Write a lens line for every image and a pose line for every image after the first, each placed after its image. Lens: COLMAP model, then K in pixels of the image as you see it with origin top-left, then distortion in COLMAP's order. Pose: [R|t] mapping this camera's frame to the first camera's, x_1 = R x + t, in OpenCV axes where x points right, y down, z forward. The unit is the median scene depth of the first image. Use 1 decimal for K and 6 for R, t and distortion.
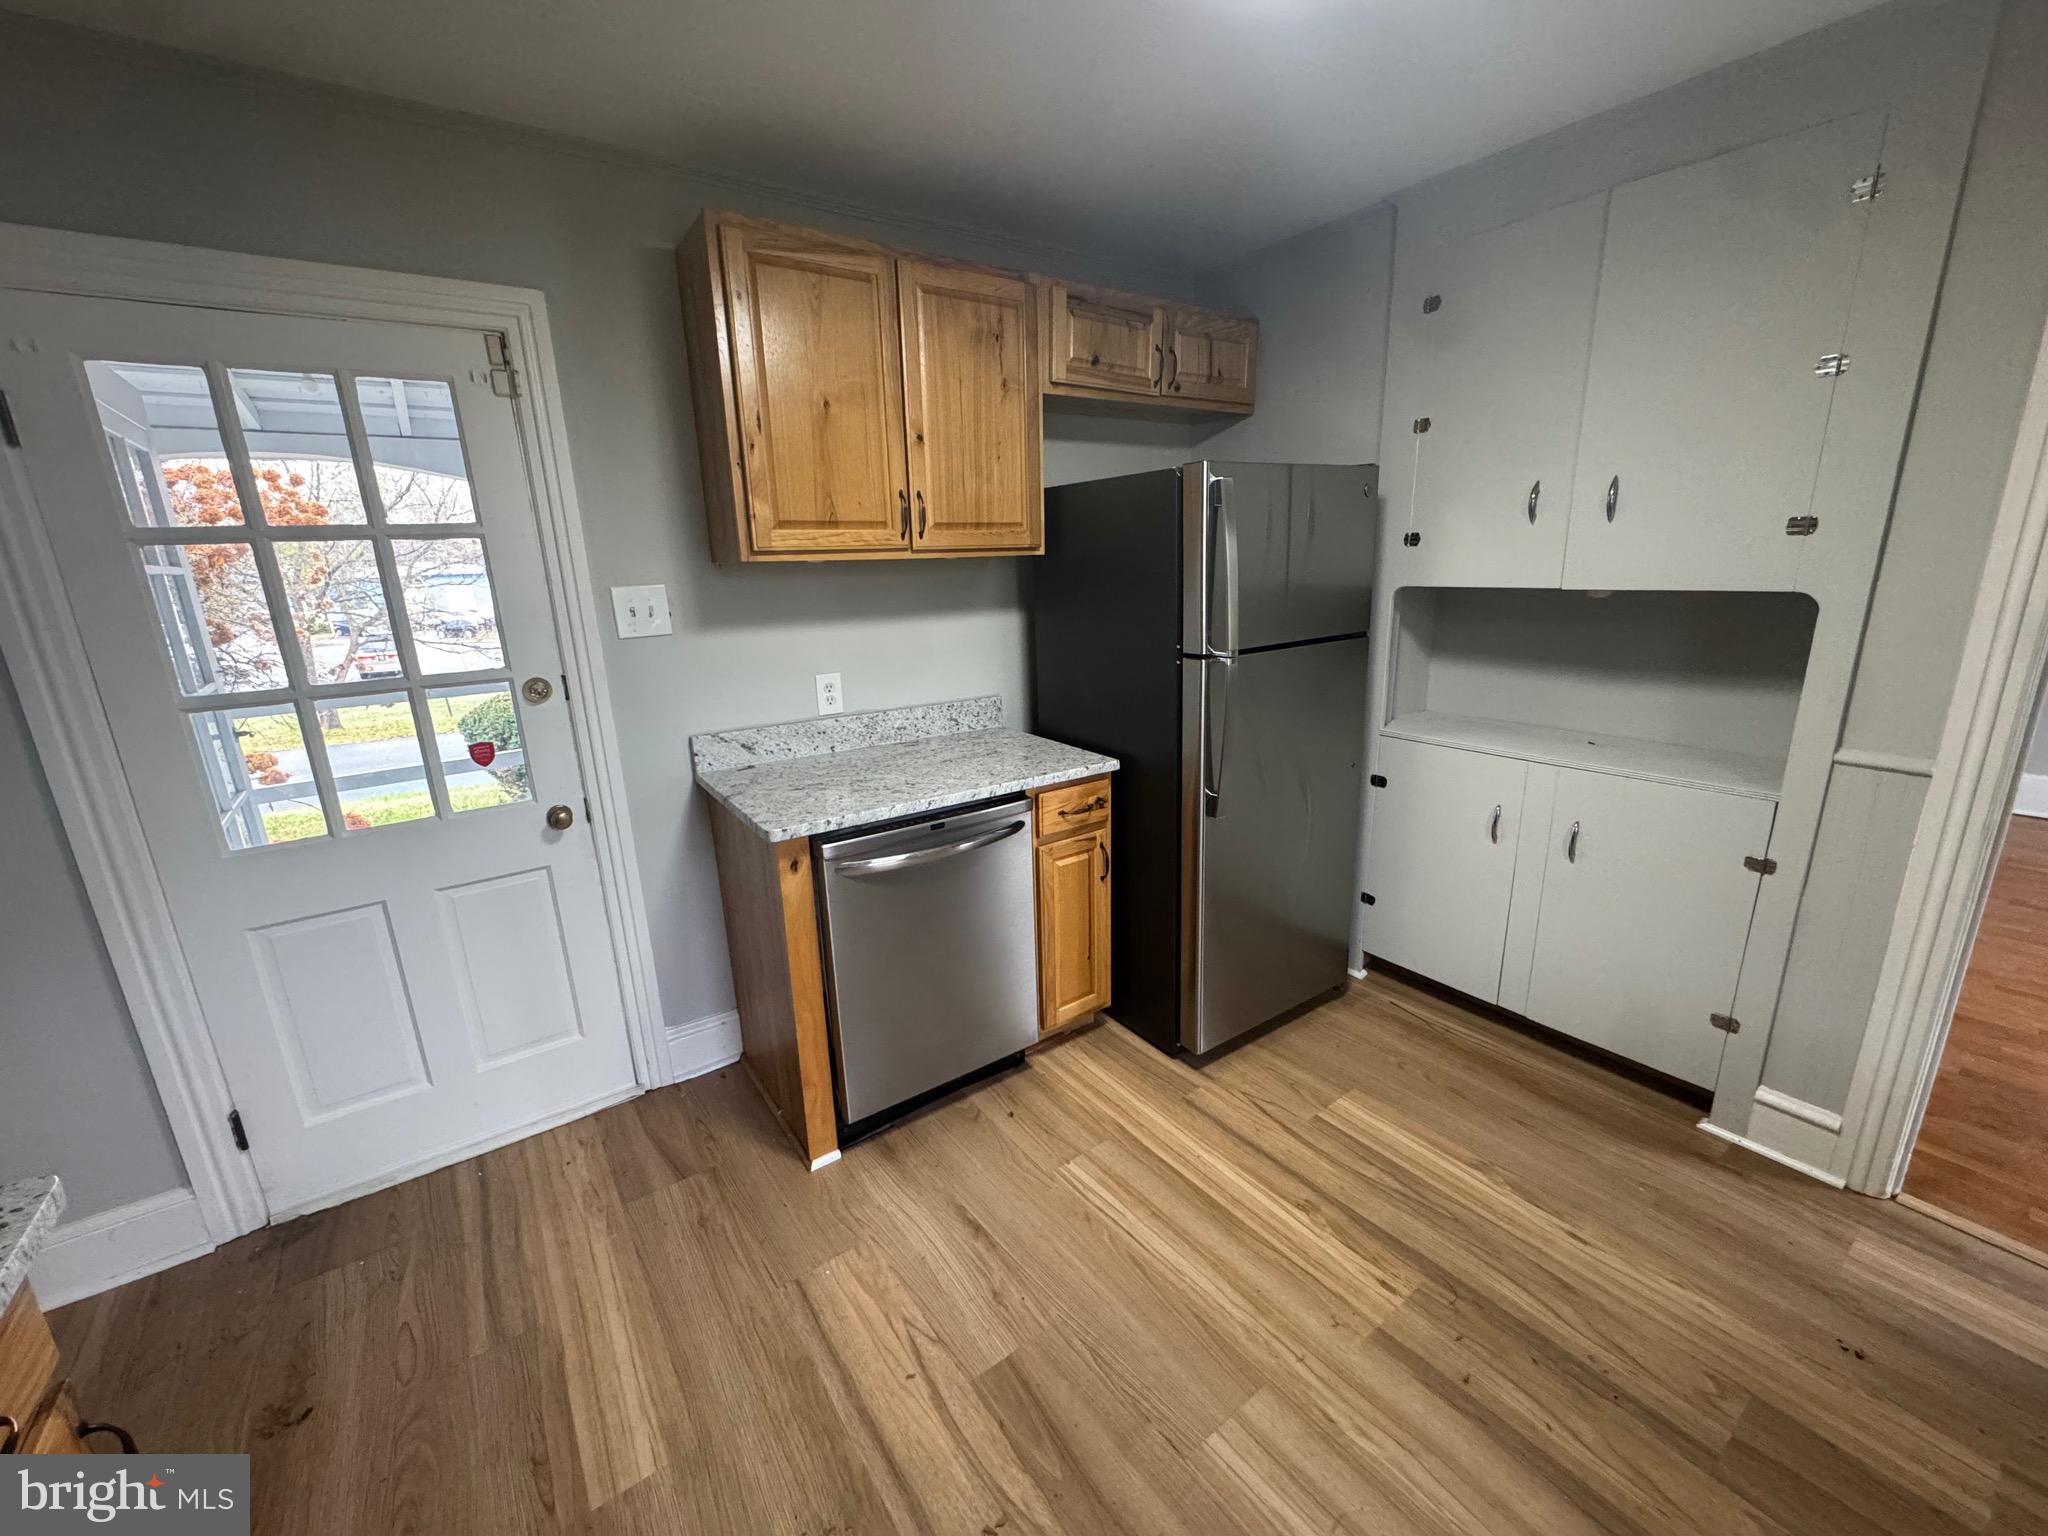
lens RADIAL K [[817.4, 0, 1023.1], [0, 817.4, 771.3], [0, 0, 1]] dist [-0.003481, -0.000046]
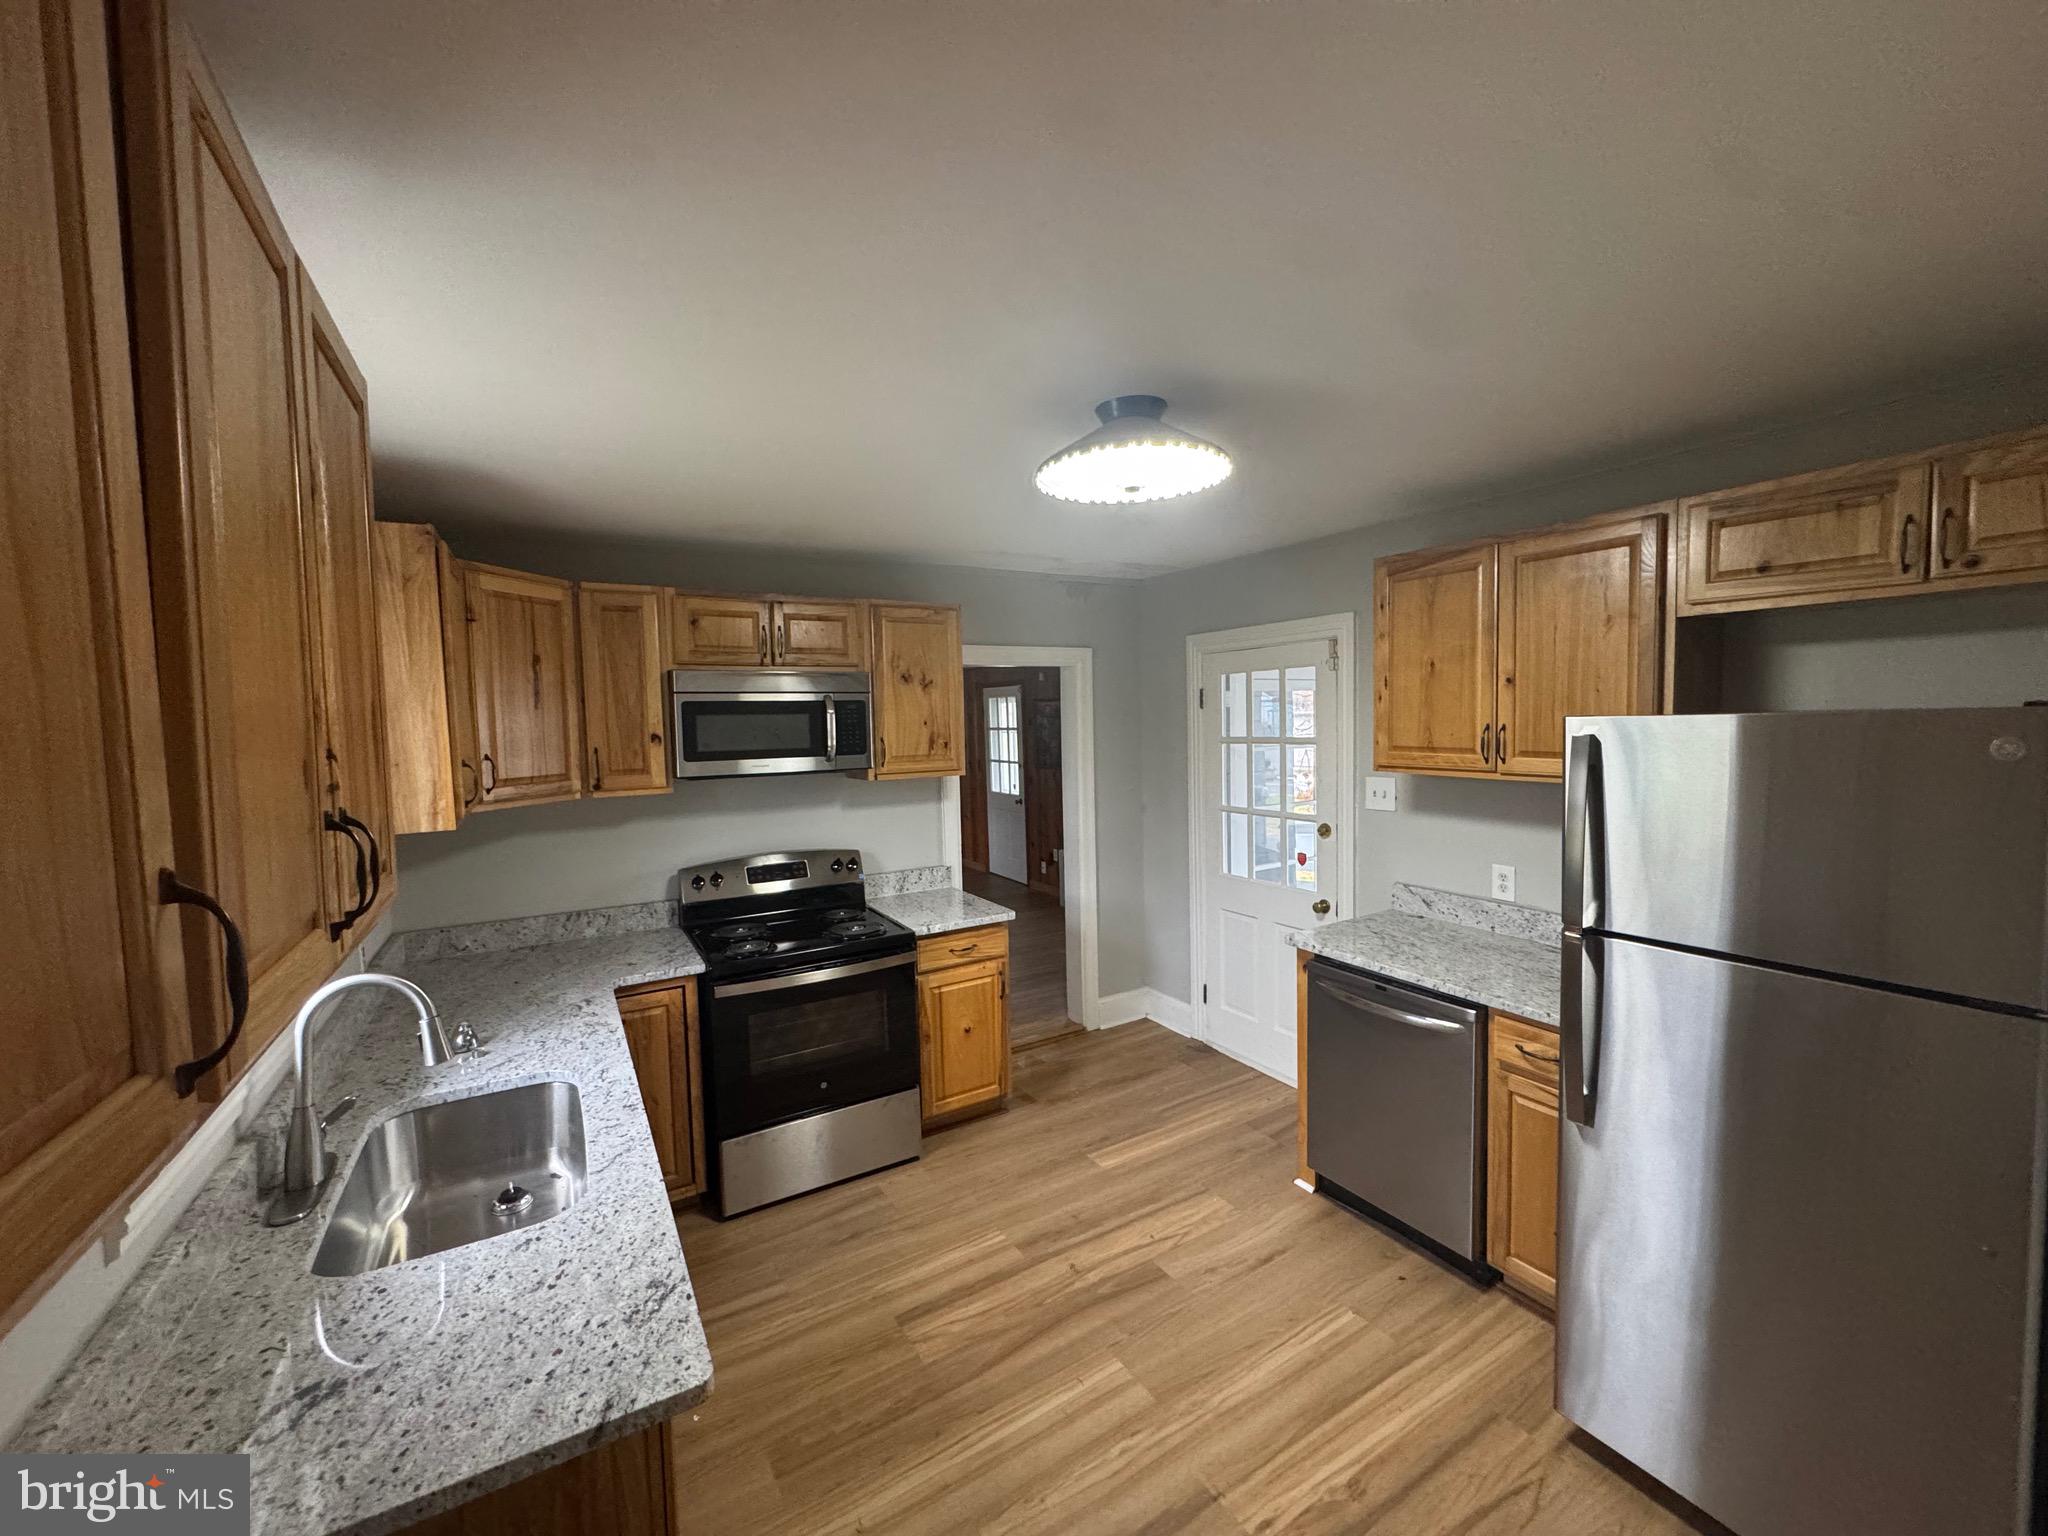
lens RADIAL K [[817.4, 0, 1027.6], [0, 817.4, 772.8], [0, 0, 1]] dist [-0.003481, -0.000046]
pose [[-0.074100, 0.102969, -0.991921, 1.169300], [-0.228172, 0.966520, 0.117378, -0.281498], [0.970797, 0.235026, -0.048124, 0.454727]]
